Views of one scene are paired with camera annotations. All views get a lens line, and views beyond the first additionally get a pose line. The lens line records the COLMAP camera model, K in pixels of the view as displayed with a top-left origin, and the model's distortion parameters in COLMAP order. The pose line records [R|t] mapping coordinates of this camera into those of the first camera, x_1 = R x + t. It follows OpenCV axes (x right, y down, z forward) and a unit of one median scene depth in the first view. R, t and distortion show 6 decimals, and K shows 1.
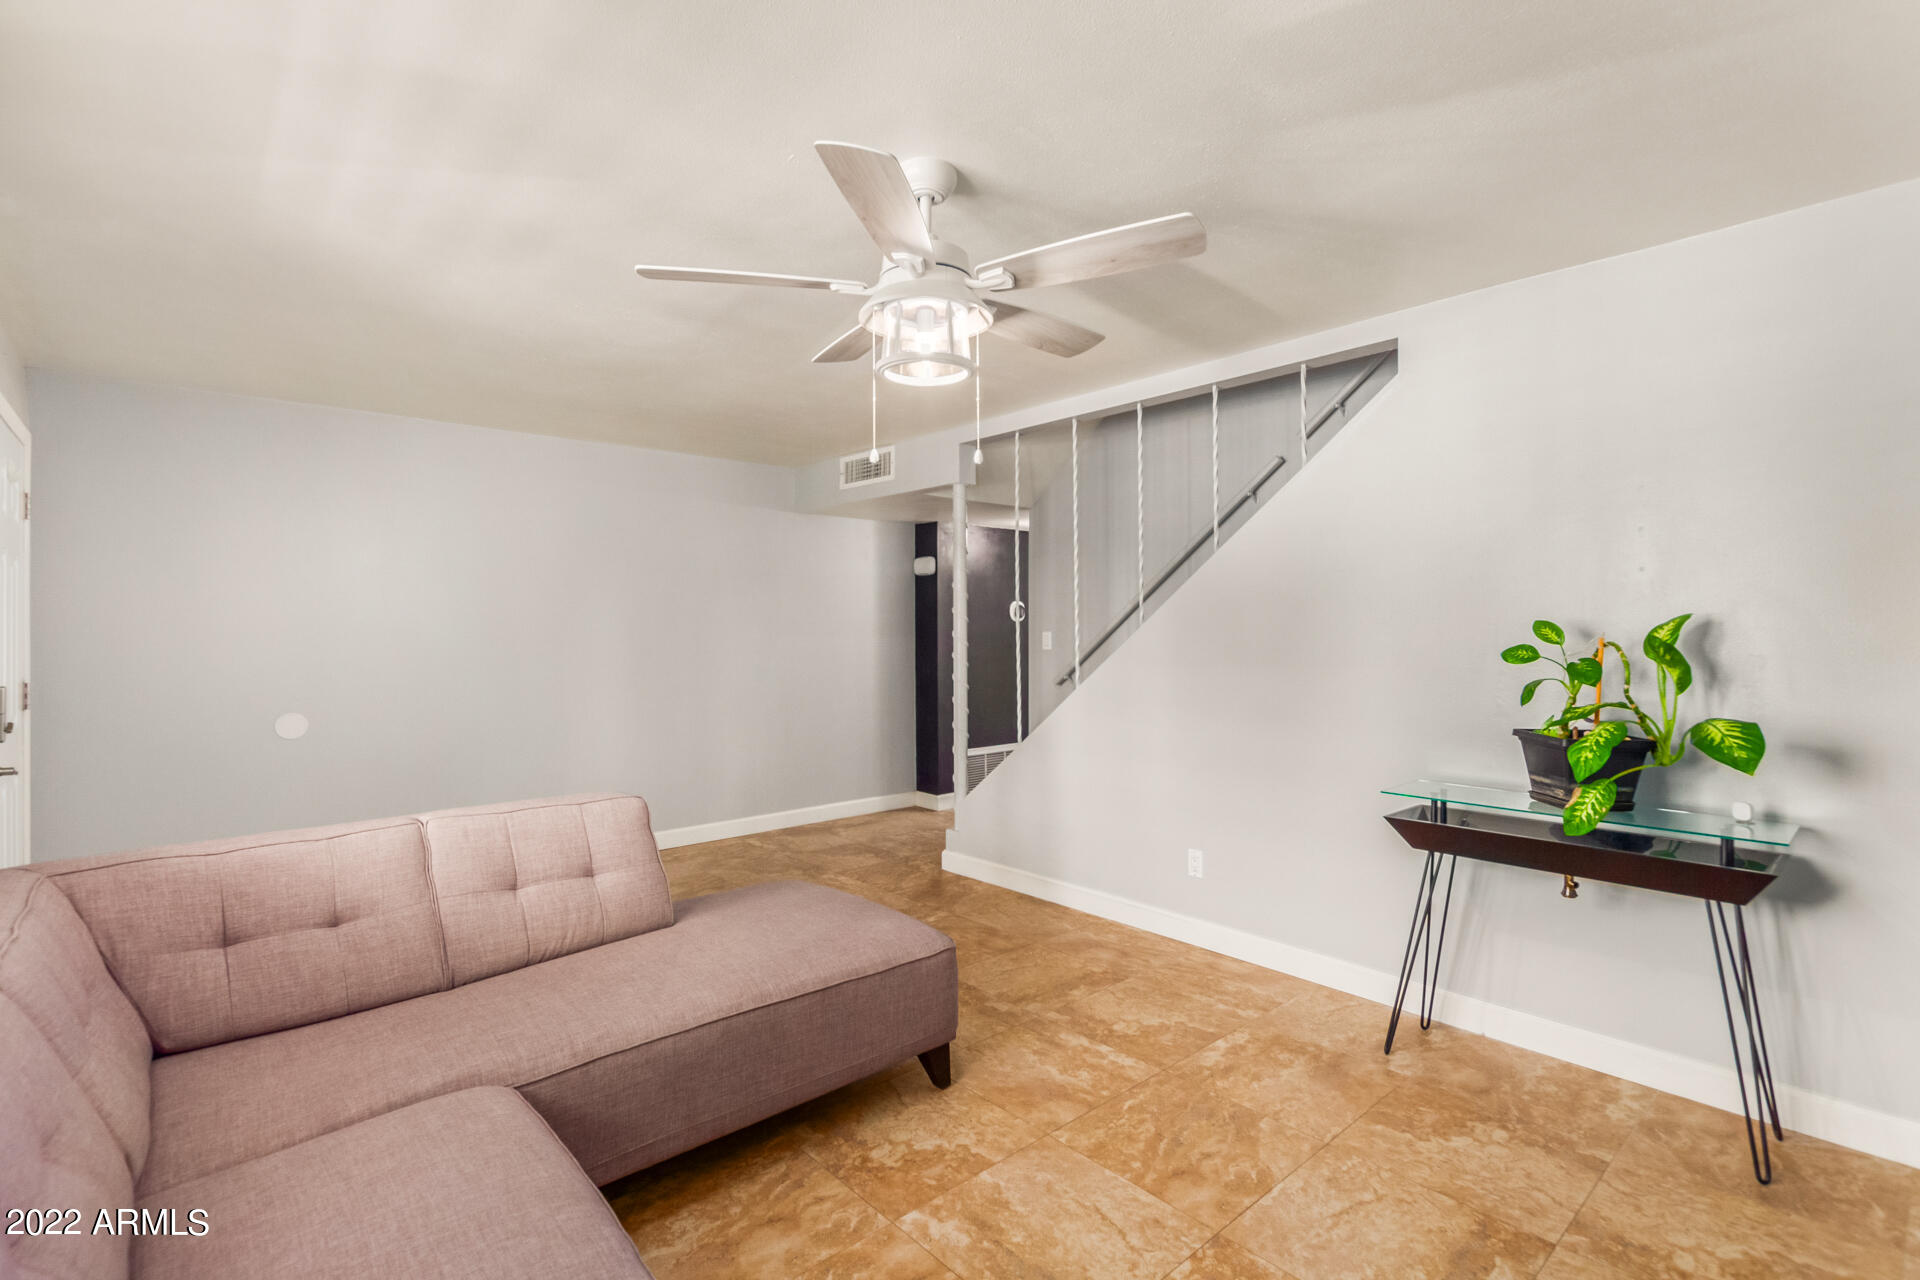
lens RADIAL K [[883.4, 0, 990.2], [0, 883.4, 636.3], [0, 0, 1]] dist [0.011920, -0.007738]
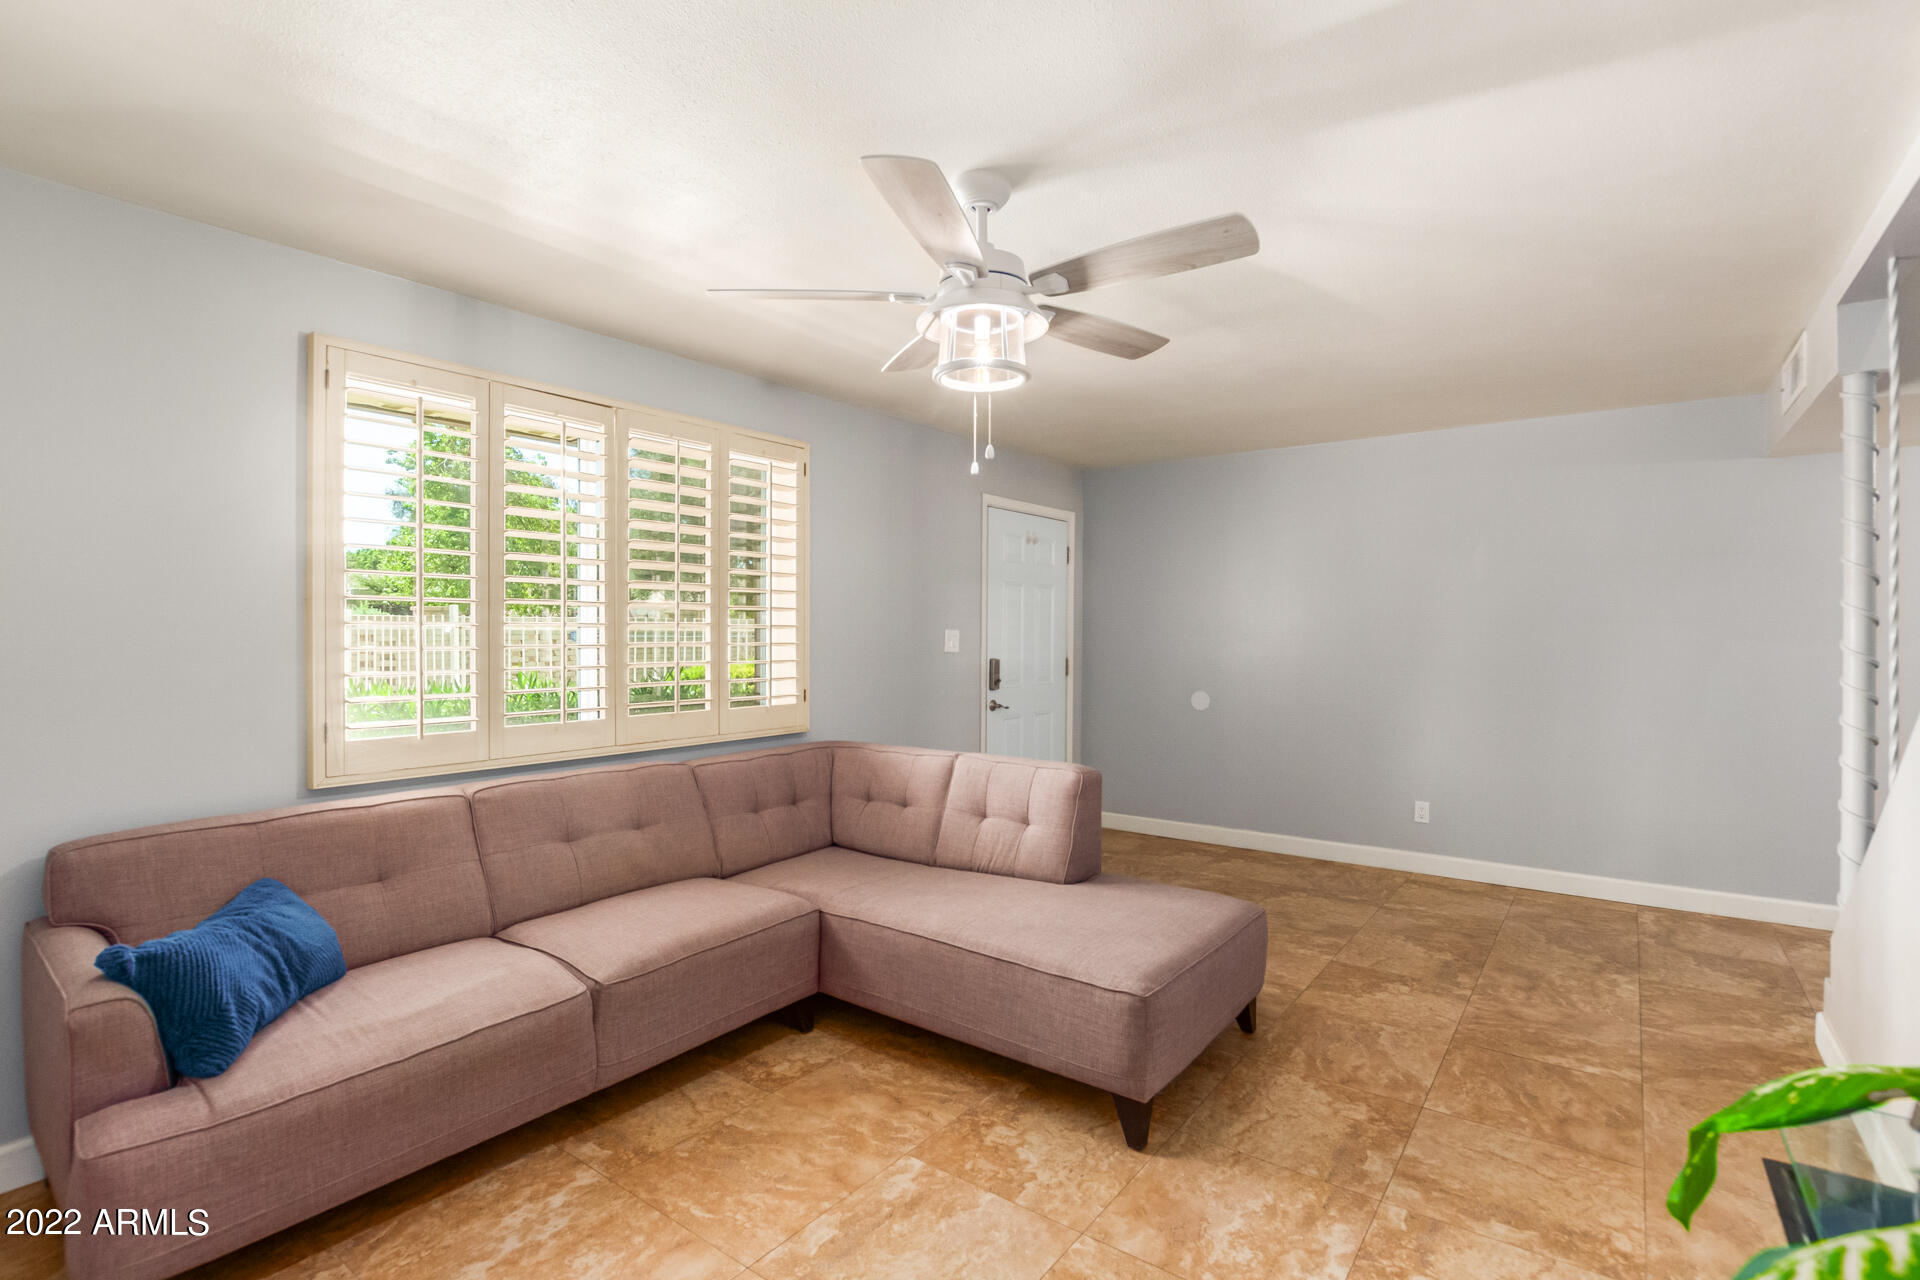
lens RADIAL K [[901.4, 0, 965.7], [0, 901.4, 630.4], [0, 0, 1]] dist [-0.014960, -0.004884]
pose [[0.184747, 0.003238, -0.982781, 0.799366], [-0.007017, 0.999973, 0.001976, -0.010199], [0.982761, 0.006531, 0.184764, 0.665892]]
